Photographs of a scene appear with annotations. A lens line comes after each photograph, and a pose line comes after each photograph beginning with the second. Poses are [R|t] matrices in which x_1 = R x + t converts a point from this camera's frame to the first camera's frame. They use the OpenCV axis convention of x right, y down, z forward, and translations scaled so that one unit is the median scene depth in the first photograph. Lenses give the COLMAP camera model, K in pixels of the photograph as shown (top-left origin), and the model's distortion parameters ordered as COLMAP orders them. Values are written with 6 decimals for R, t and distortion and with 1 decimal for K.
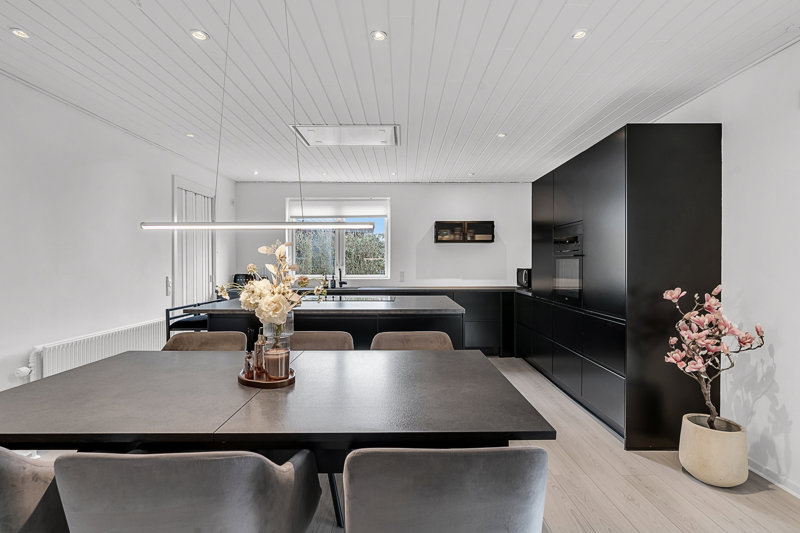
lens RADIAL K [[408.2, 0, 400.0], [0, 408.2, 266.5], [0, 0, 1]] dist [-0.002882, -0.000180]
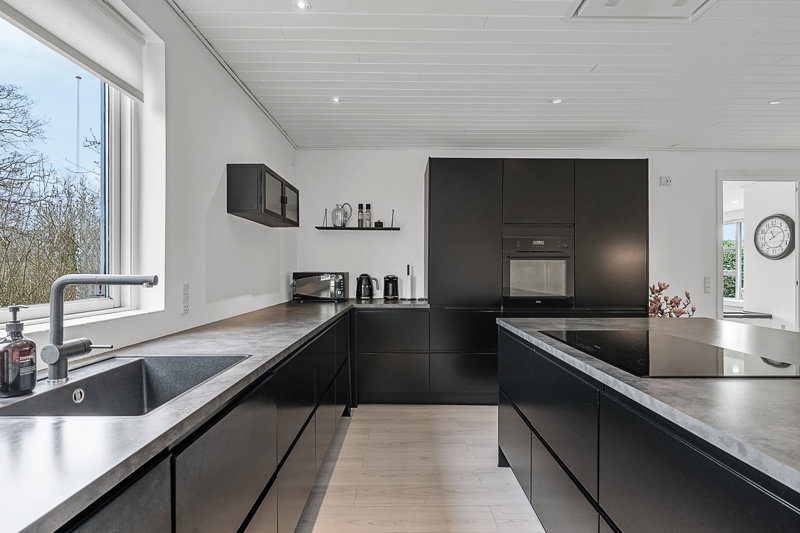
lens RADIAL K [[408.2, 0, 400.0], [0, 408.2, 266.5], [0, 0, 1]] dist [-0.002882, -0.000180]
pose [[-0.006682, 0.012529, 0.999899, -0.340459], [0.005881, 0.999905, -0.012490, 0.003405], [-0.999960, 0.005797, -0.006755, 0.844723]]
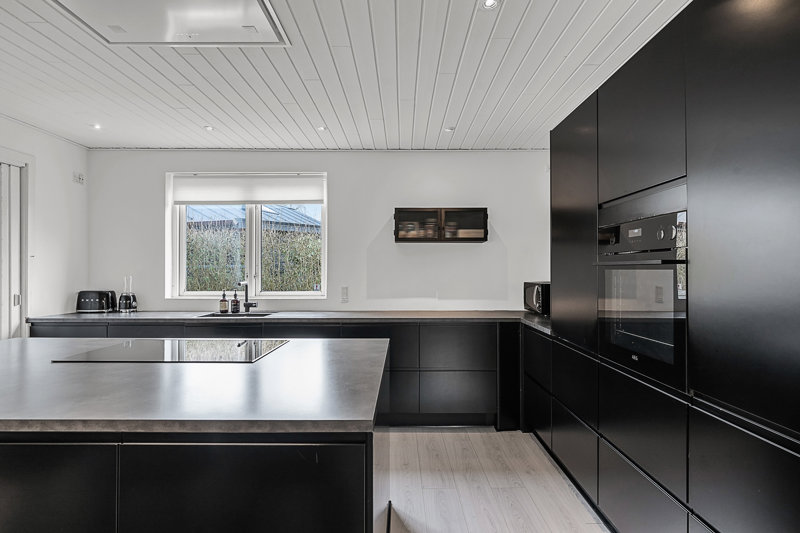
lens RADIAL K [[416.8, 0, 400.4], [0, 416.8, 270.5], [0, 0, 1]] dist [0.001932, 0.000167]
pose [[0.999964, 0.001218, -0.008388, 0.099772], [-0.001328, 0.999914, -0.013067, -0.005177], [0.008371, 0.013078, 0.999879, 0.349798]]
